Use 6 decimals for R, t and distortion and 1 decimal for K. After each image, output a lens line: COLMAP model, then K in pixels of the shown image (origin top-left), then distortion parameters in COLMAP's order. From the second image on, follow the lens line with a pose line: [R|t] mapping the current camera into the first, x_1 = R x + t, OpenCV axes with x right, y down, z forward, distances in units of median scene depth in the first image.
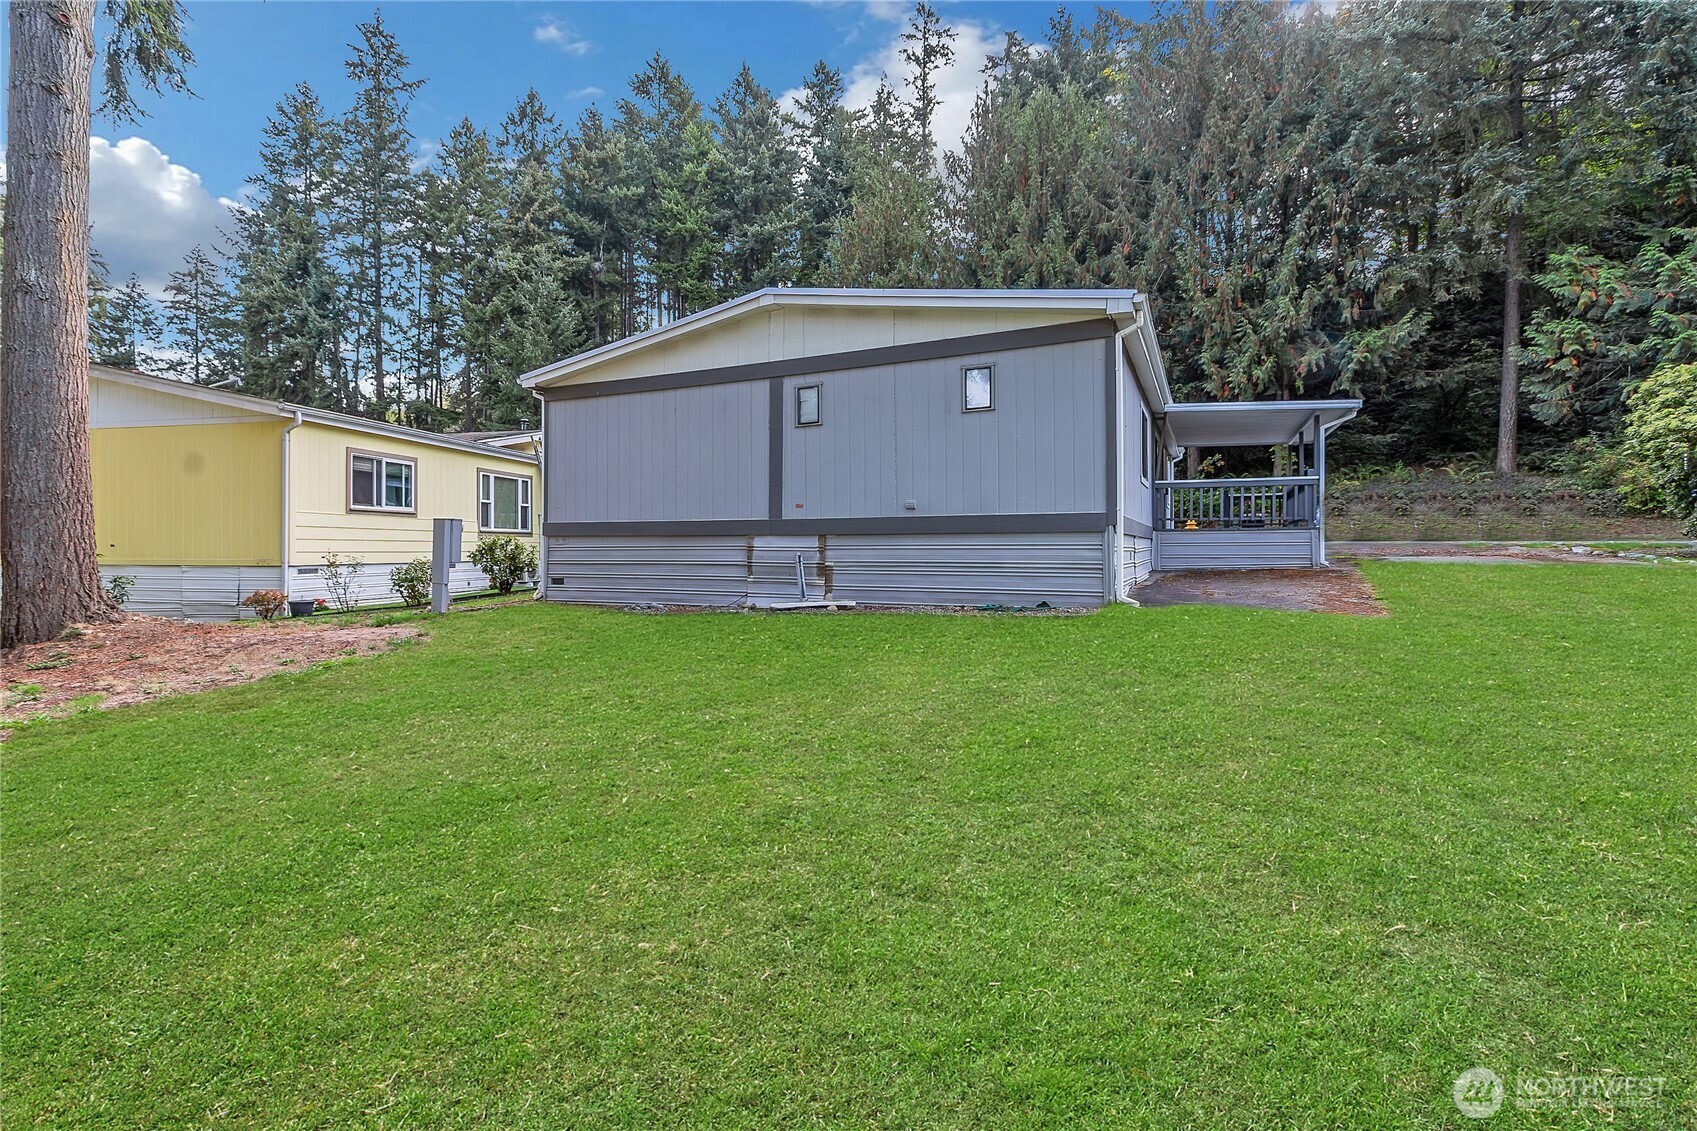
lens RADIAL K [[805.0, 0, 817.3], [0, 805.0, 521.5], [0, 0, 1]] dist [0.002872, -0.000105]
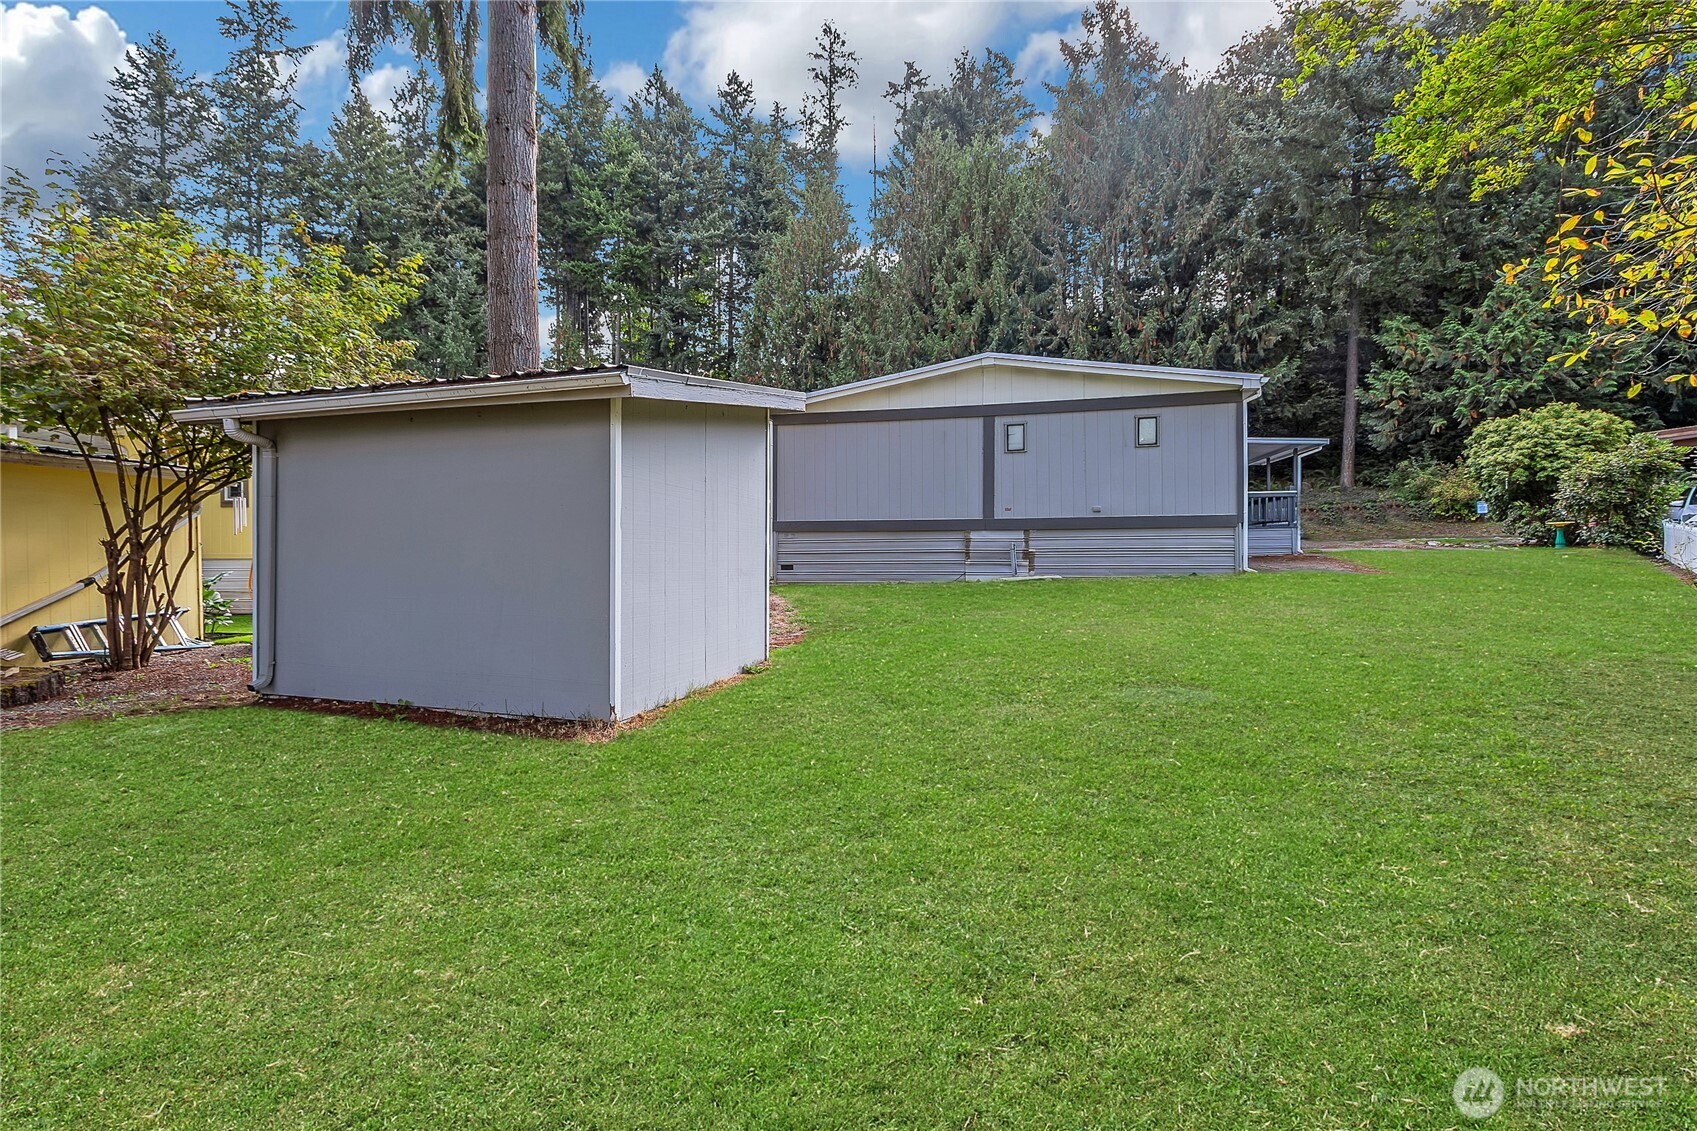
lens RADIAL K [[810.3, 0, 848.5], [0, 810.3, 530.1], [0, 0, 1]] dist [0.012053, -0.008239]
pose [[0.979503, 0.000972, 0.201428, -0.202352], [-0.001981, 0.999986, 0.004810, 0.003752], [-0.201421, -0.005111, 0.979492, -0.113778]]
